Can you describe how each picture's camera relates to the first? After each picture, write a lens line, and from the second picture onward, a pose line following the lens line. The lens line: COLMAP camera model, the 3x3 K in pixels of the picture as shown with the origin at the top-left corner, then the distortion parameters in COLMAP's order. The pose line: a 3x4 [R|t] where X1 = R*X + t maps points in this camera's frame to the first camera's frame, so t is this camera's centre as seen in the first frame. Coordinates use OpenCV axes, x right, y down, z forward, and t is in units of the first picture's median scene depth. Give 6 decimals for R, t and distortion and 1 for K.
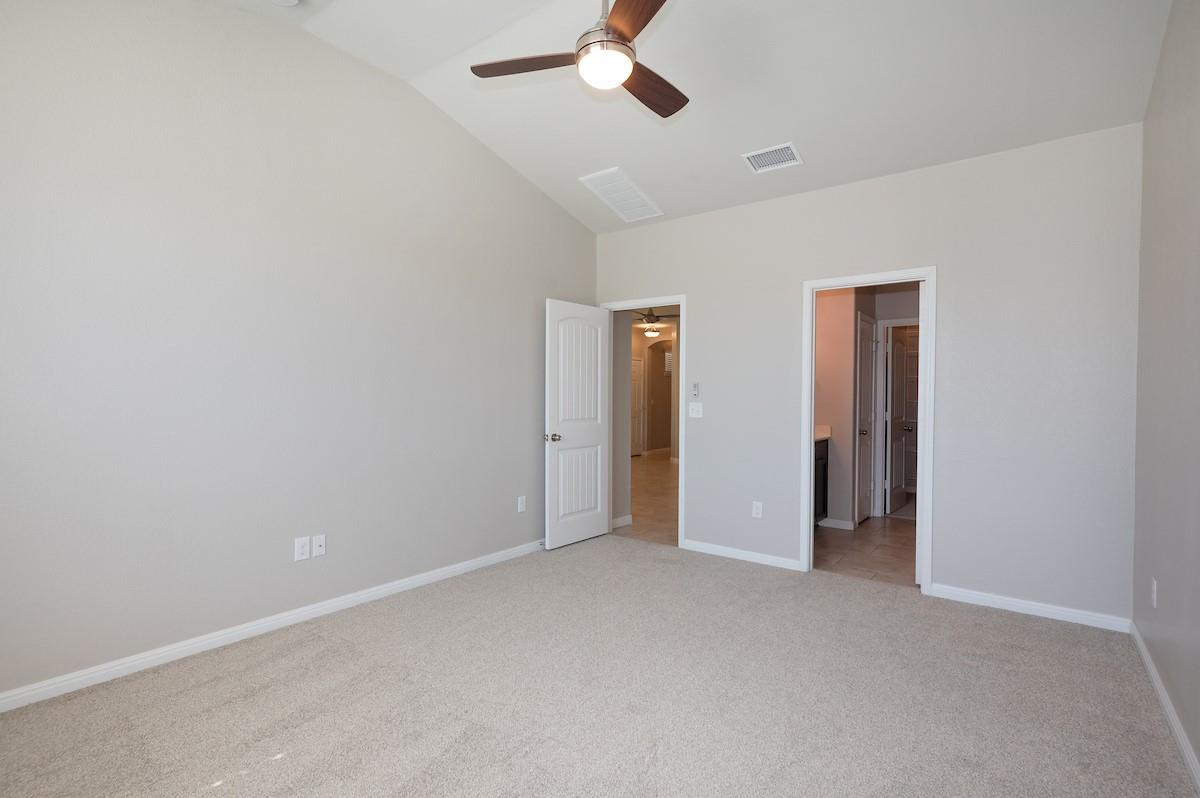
lens RADIAL K [[571.0, 0, 598.2], [0, 571.0, 392.3], [0, 0, 1]] dist [-0.000293, 0.000617]
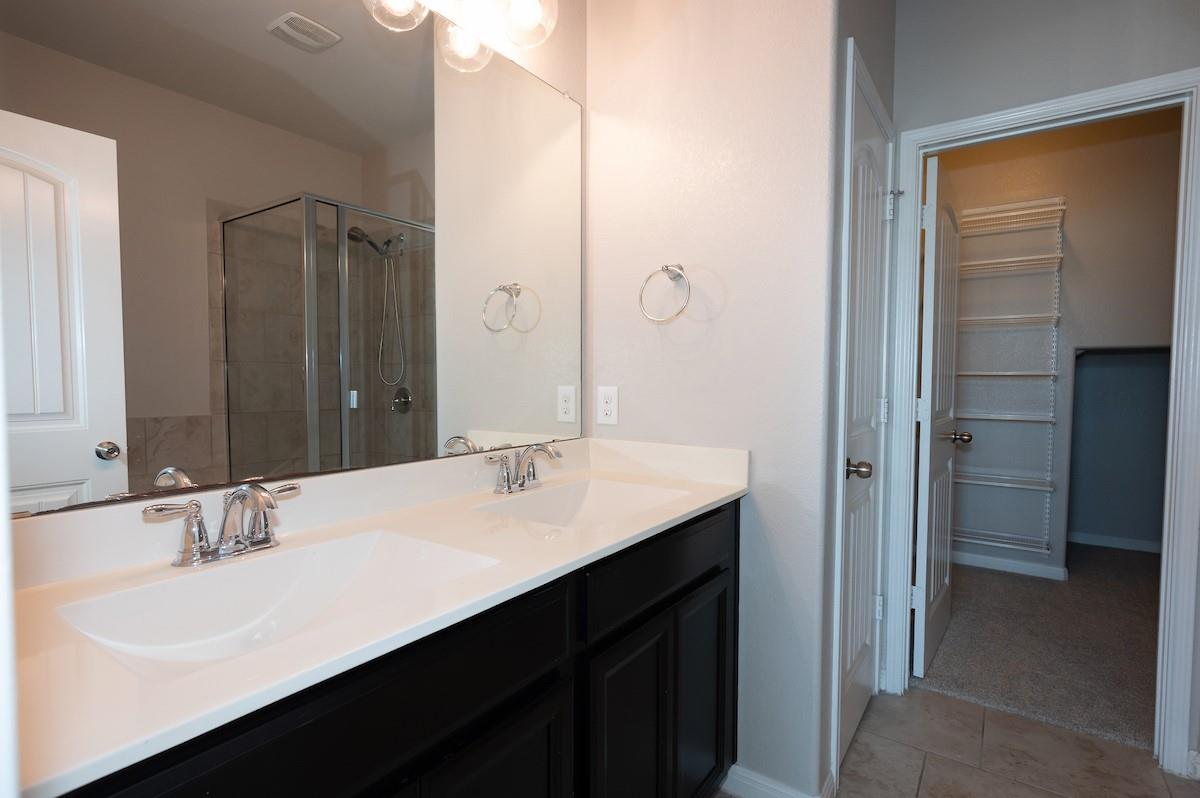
lens RADIAL K [[571.0, 0, 598.2], [0, 571.0, 392.3], [0, 0, 1]] dist [-0.000293, 0.000617]
pose [[0.999353, -0.006352, 0.035400, 0.296308], [0.005138, 0.999399, 0.034276, 0.017120], [-0.035597, -0.034071, 0.998785, 0.660813]]
